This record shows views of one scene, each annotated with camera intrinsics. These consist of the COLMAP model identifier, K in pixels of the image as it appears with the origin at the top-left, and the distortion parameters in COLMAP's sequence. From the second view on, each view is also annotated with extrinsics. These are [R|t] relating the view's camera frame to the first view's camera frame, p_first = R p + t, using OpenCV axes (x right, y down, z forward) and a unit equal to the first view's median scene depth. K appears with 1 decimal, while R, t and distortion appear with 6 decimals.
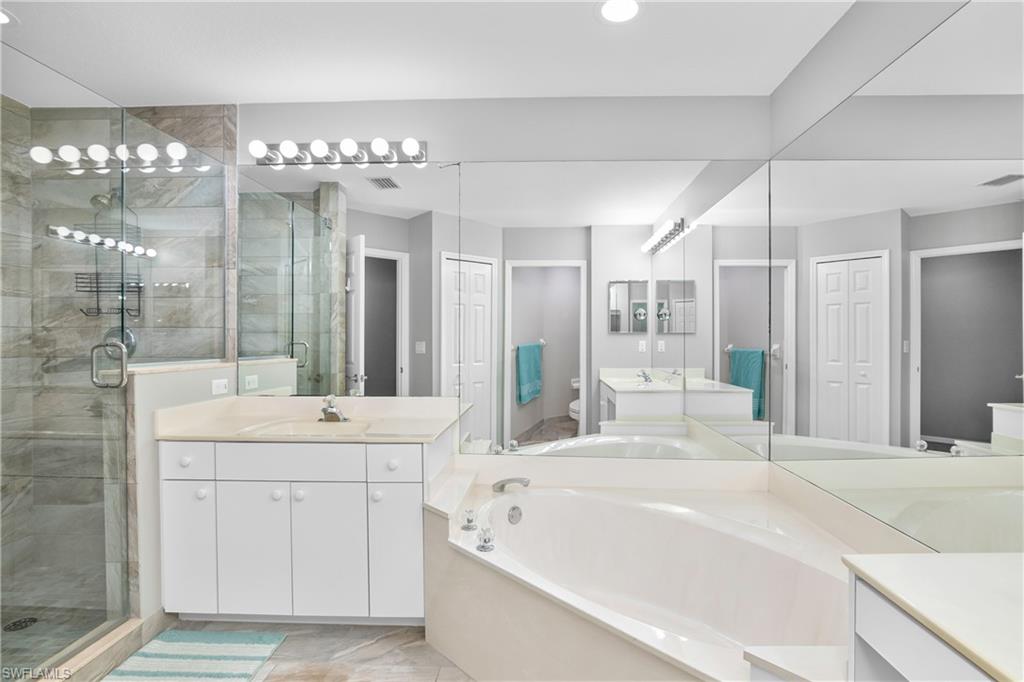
lens RADIAL K [[510.6, 0, 504.1], [0, 510.6, 343.3], [0, 0, 1]] dist [-0.018194, 0.000570]
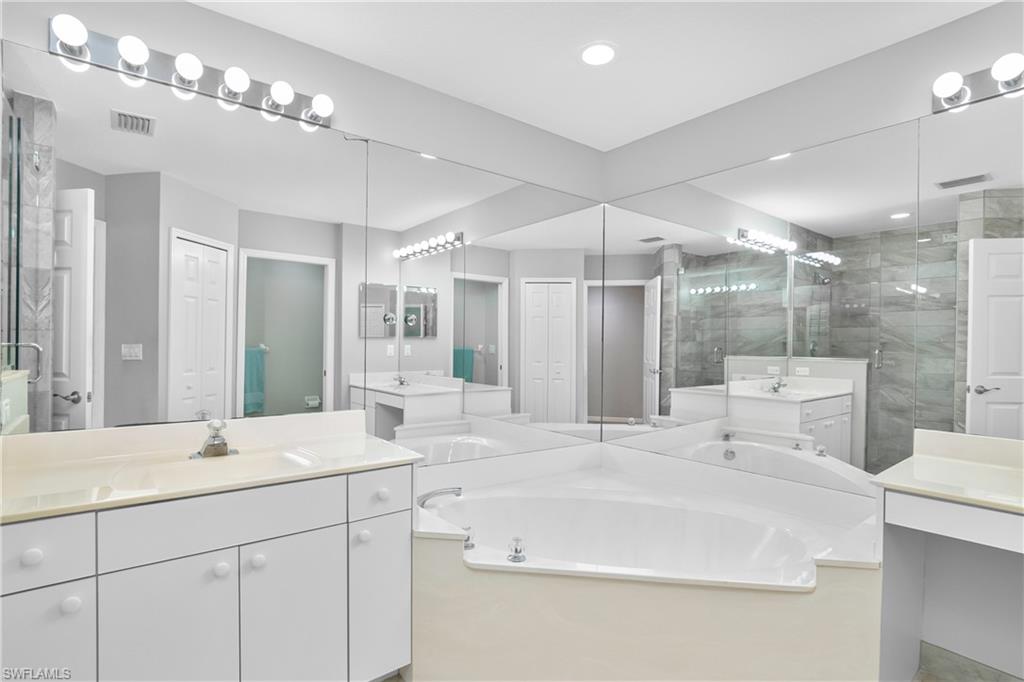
lens RADIAL K [[510.6, 0, 504.1], [0, 510.6, 343.3], [0, 0, 1]] dist [-0.018194, 0.000570]
pose [[0.765019, 0.008419, 0.643952, -0.282958], [-0.003357, 0.999953, -0.009086, 0.000610], [-0.643999, 0.004789, 0.765012, 0.113037]]
